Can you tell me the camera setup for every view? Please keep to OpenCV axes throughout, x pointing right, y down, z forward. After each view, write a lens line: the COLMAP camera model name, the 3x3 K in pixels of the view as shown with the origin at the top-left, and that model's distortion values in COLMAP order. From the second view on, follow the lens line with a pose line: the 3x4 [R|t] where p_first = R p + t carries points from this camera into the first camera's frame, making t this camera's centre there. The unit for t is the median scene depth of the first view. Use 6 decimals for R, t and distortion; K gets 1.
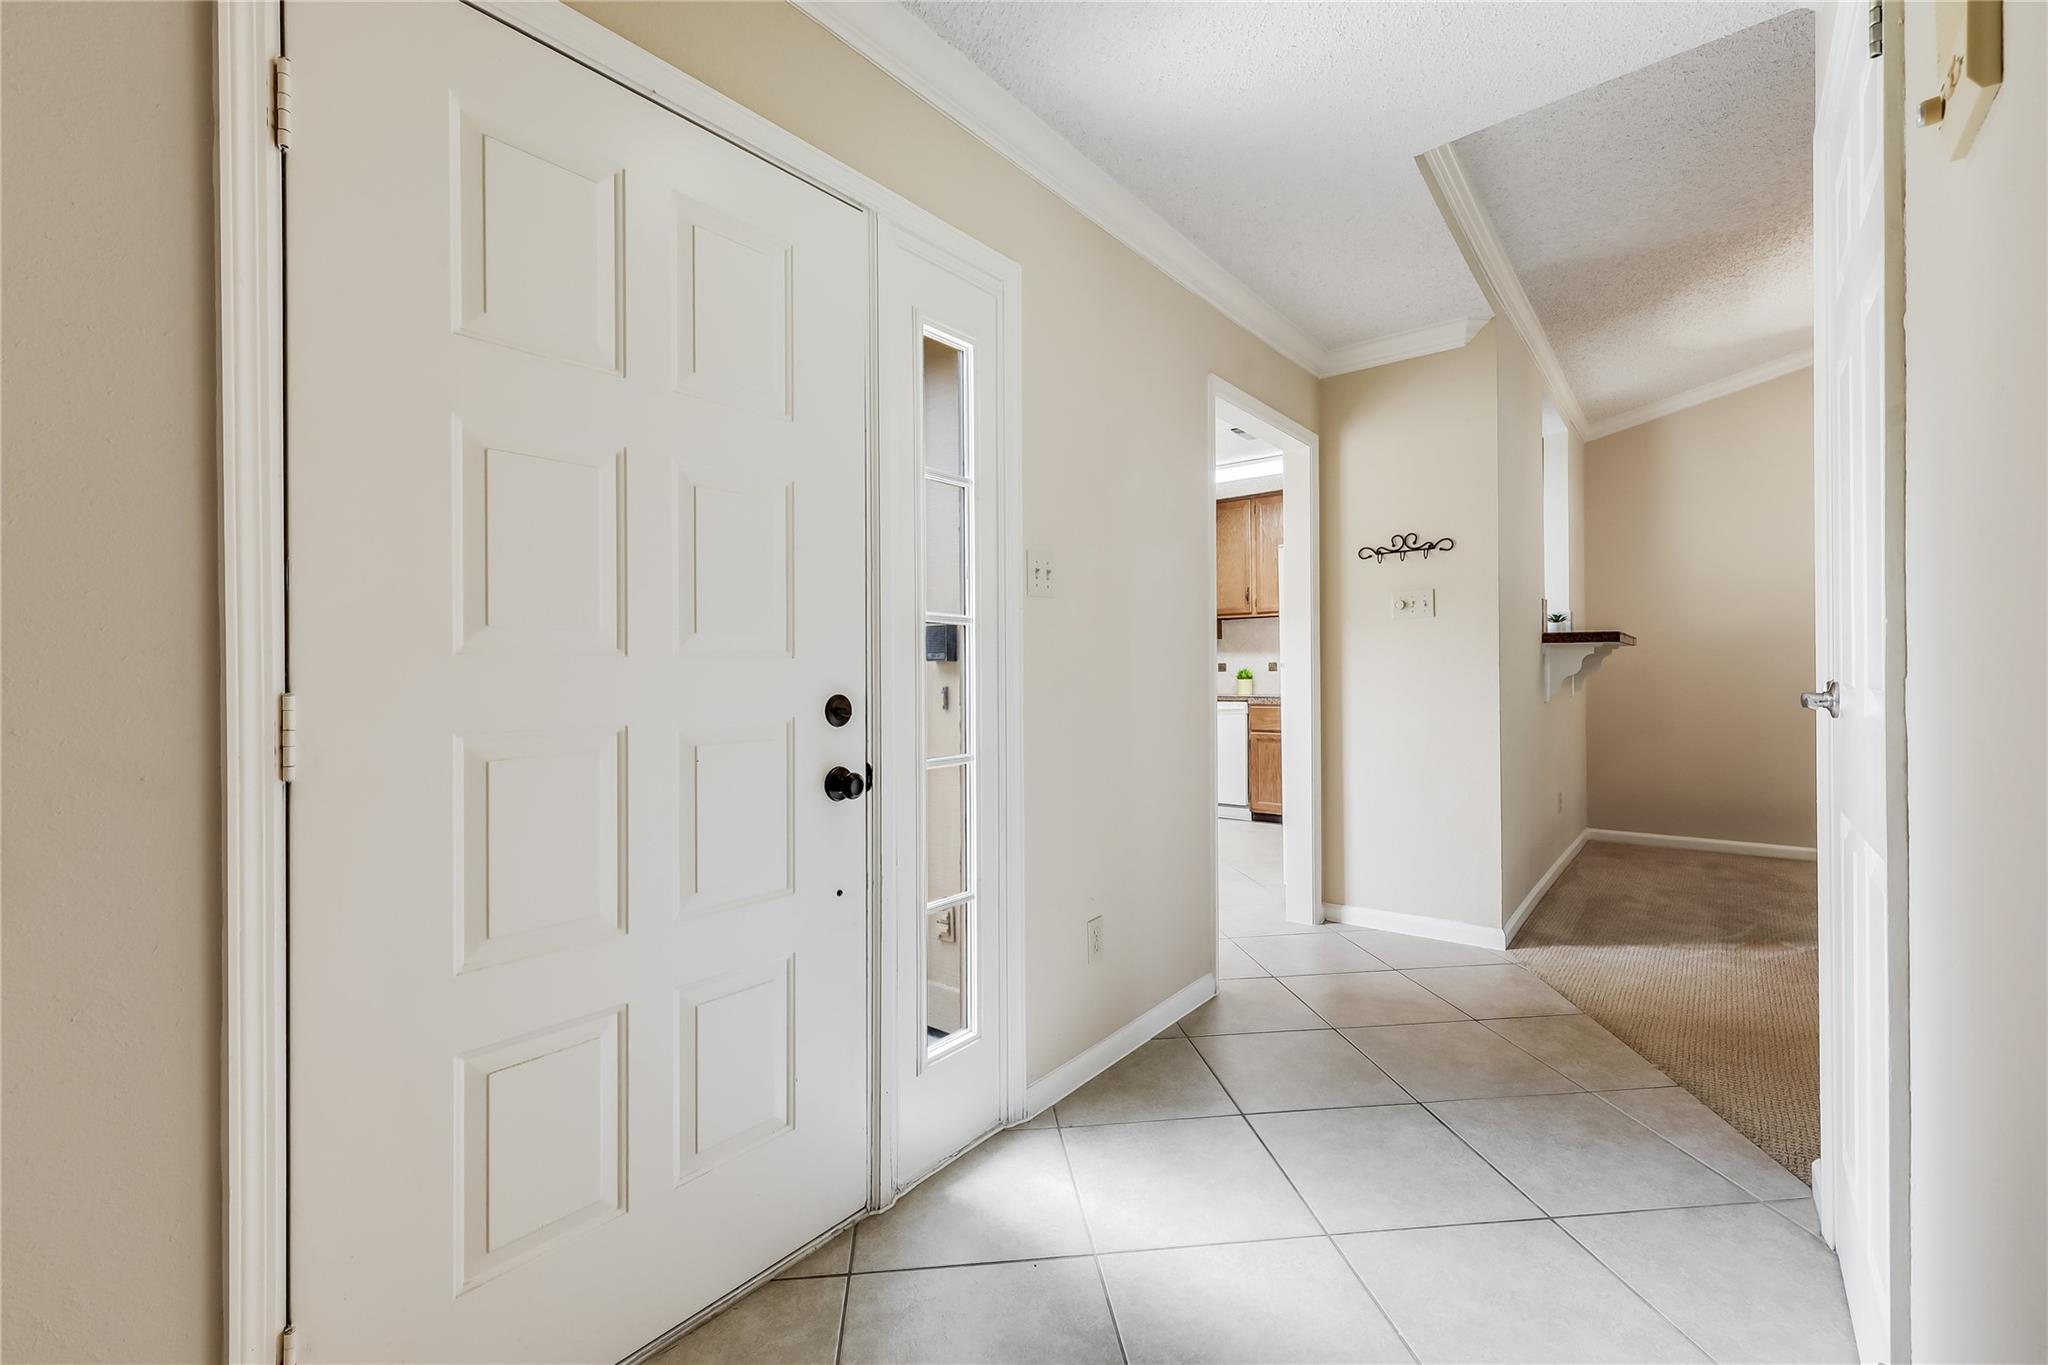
lens RADIAL K [[820.0, 0, 1024.5], [0, 820.0, 675.6], [0, 0, 1]] dist [0.003258, 0.000108]
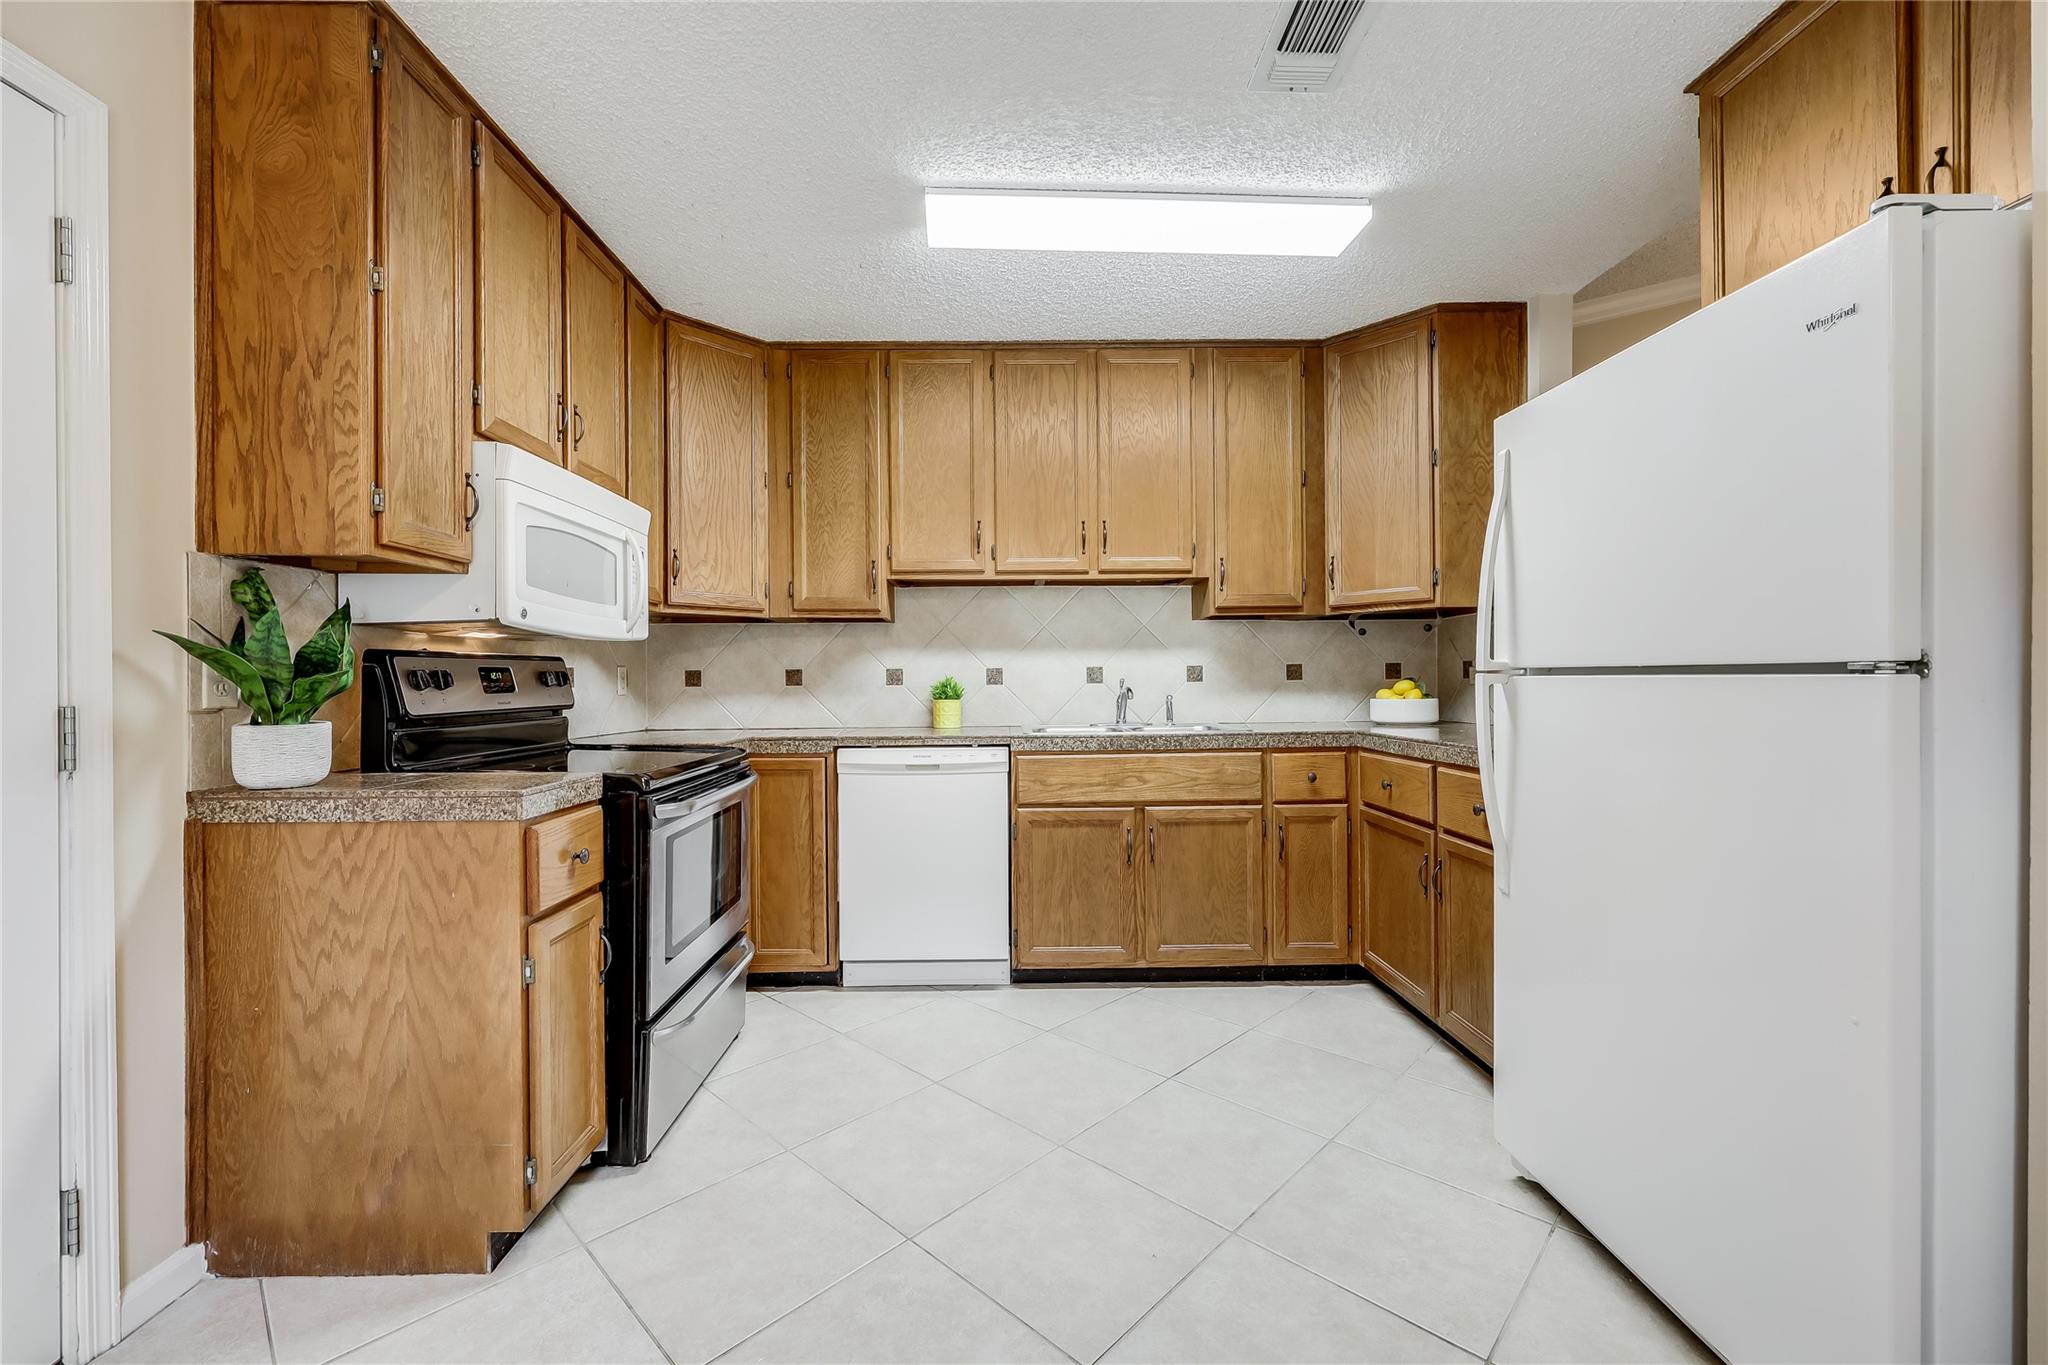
lens RADIAL K [[832.4, 0, 1016.1], [0, 832.4, 688.2], [0, 0, 1]] dist [-0.000995, -0.000735]
pose [[0.760774, -0.000415, 0.649017, -0.047711], [-0.000735, 0.999999, 0.001501, -0.004149], [-0.649017, -0.001619, 0.760772, 0.588444]]
